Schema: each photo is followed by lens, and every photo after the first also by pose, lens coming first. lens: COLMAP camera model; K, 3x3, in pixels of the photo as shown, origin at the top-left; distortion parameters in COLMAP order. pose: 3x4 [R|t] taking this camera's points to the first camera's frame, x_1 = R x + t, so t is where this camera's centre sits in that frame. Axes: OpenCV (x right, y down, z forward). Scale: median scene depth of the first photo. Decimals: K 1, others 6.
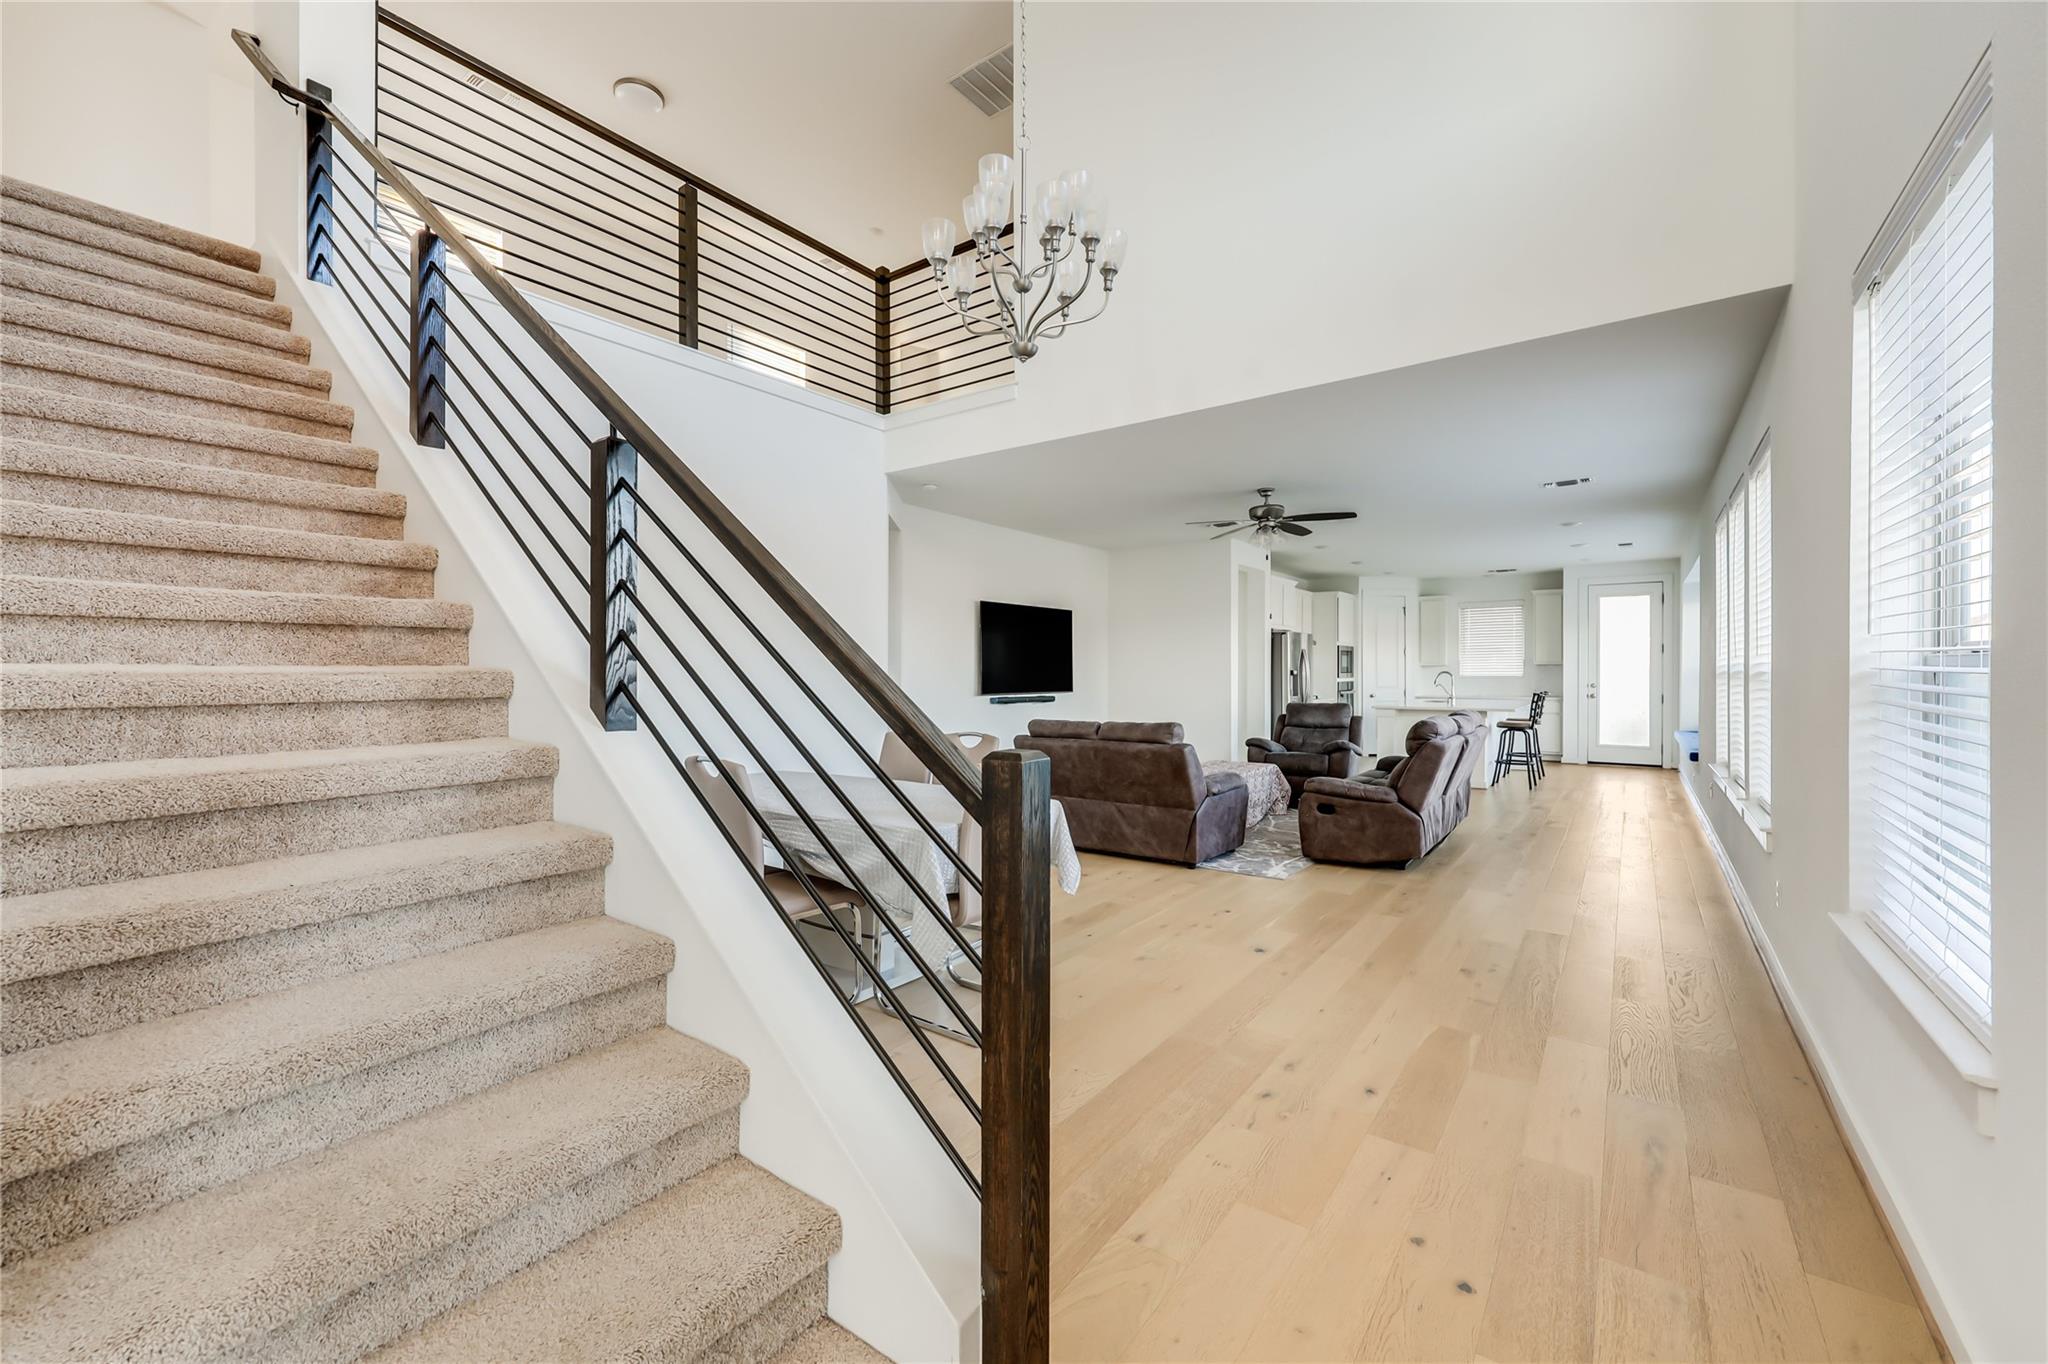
lens RADIAL K [[816.8, 0, 1023.0], [0, 816.8, 677.4], [0, 0, 1]] dist [0.000089, 0.000012]
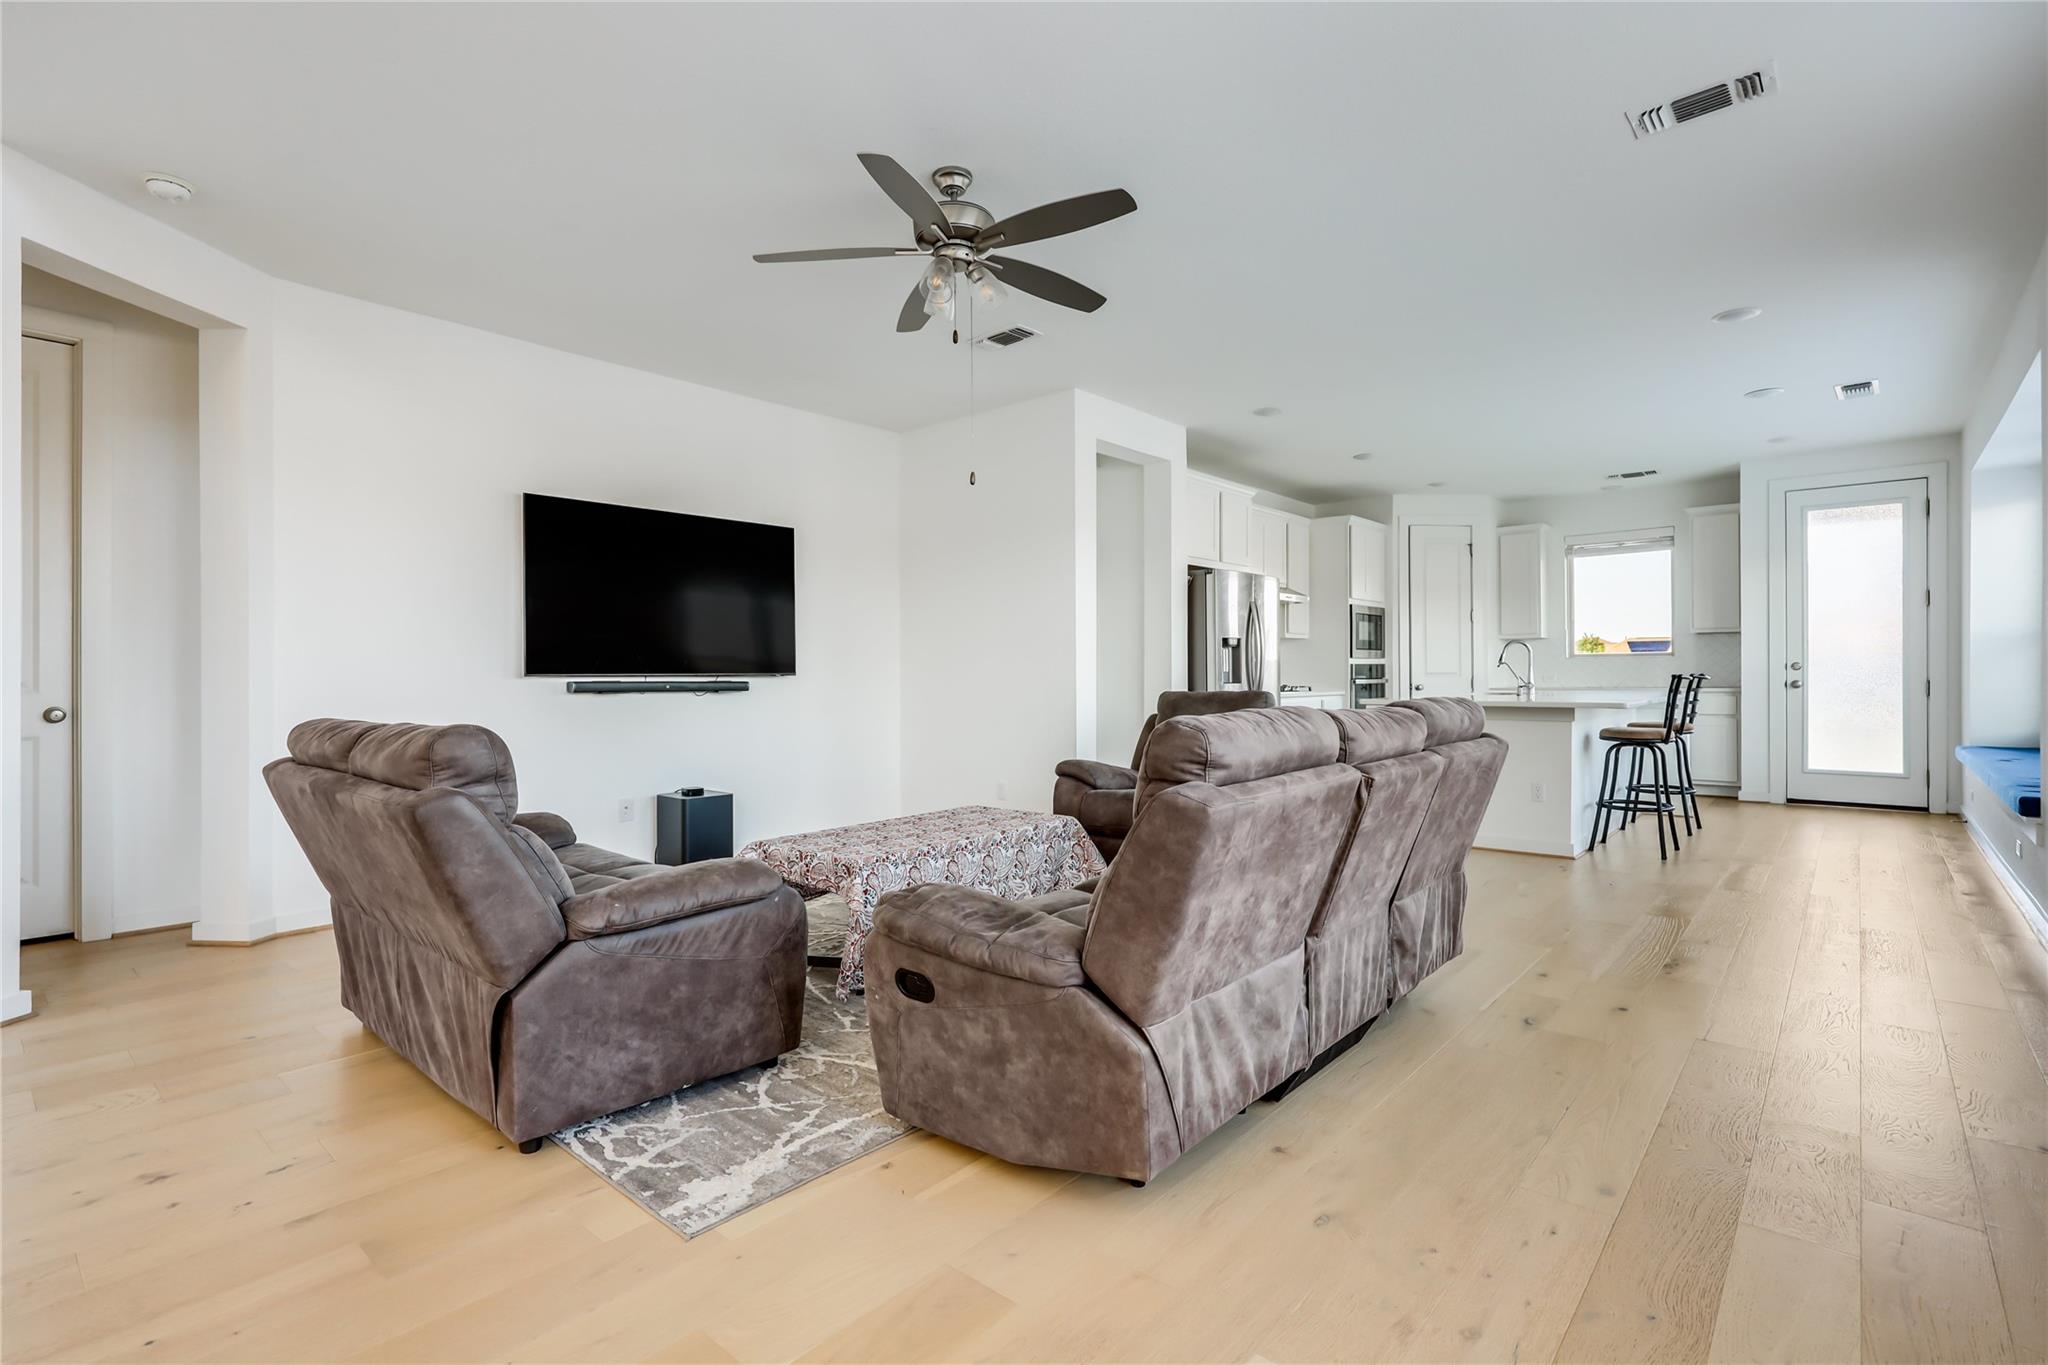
lens RADIAL K [[950.6, 0, 1025.3], [0, 950.6, 678.6], [0, 0, 1]] dist [0.006096, 0.000012]
pose [[0.997018, -0.004683, -0.077031, 0.246347], [0.004623, 0.999989, -0.000959, 0.020088], [0.077035, 0.000600, 0.997028, 0.340225]]
